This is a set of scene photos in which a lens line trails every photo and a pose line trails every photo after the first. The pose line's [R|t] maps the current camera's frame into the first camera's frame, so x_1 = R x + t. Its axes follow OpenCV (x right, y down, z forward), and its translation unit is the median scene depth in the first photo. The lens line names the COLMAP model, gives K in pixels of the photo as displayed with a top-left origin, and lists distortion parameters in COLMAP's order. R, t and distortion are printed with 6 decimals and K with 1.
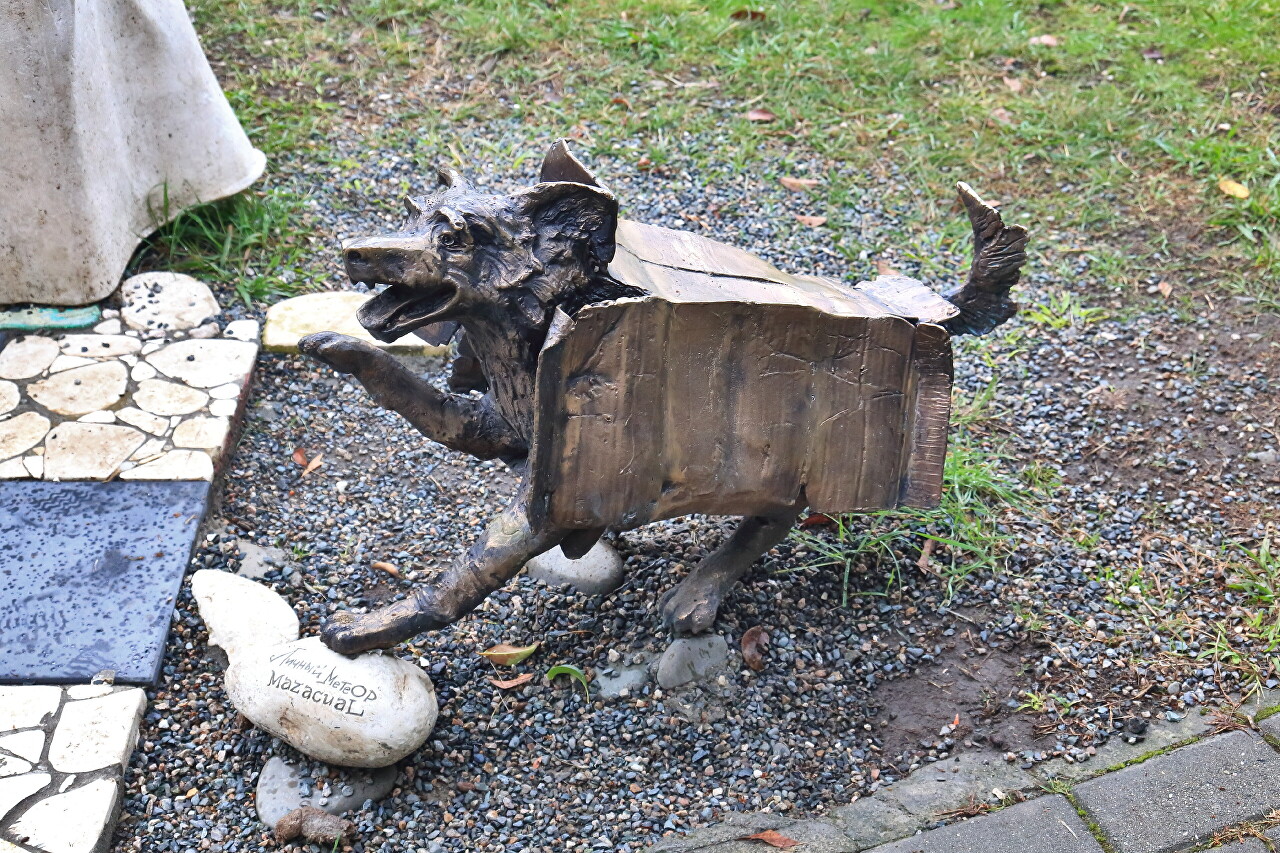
lens RADIAL K [[1805.5, 0, 639.4], [0, 1805.5, 430.1], [0, 0, 1]] dist [0.020563, 0.000000]
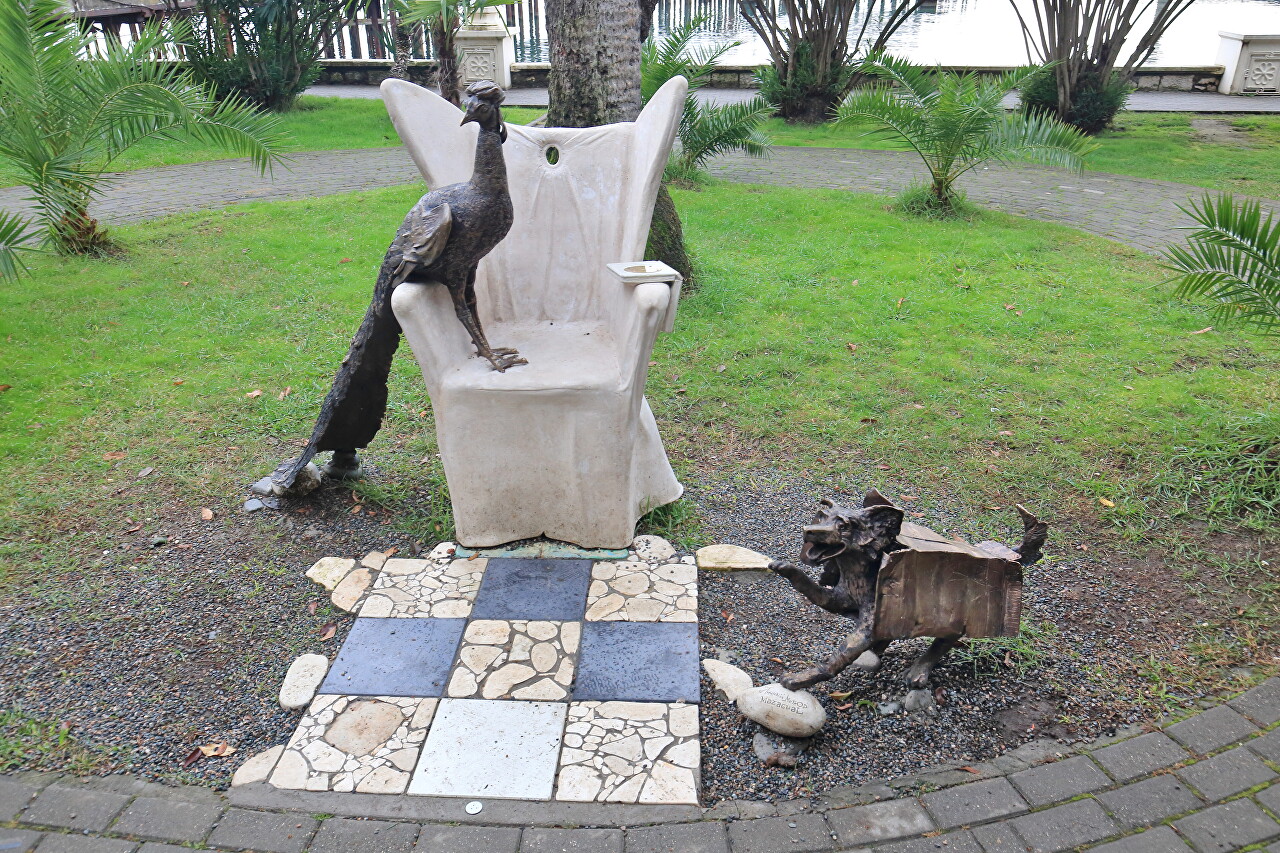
lens RADIAL K [[1027.8, 0, 638.6], [0, 1027.8, 419.4], [0, 0, 1]] dist [0.023120, -0.002236]
pose [[0.998604, 0.004495, -0.052620, -0.271370], [-0.014578, 0.981120, -0.192848, 0.030463], [0.050760, 0.193346, 0.979817, -0.446178]]
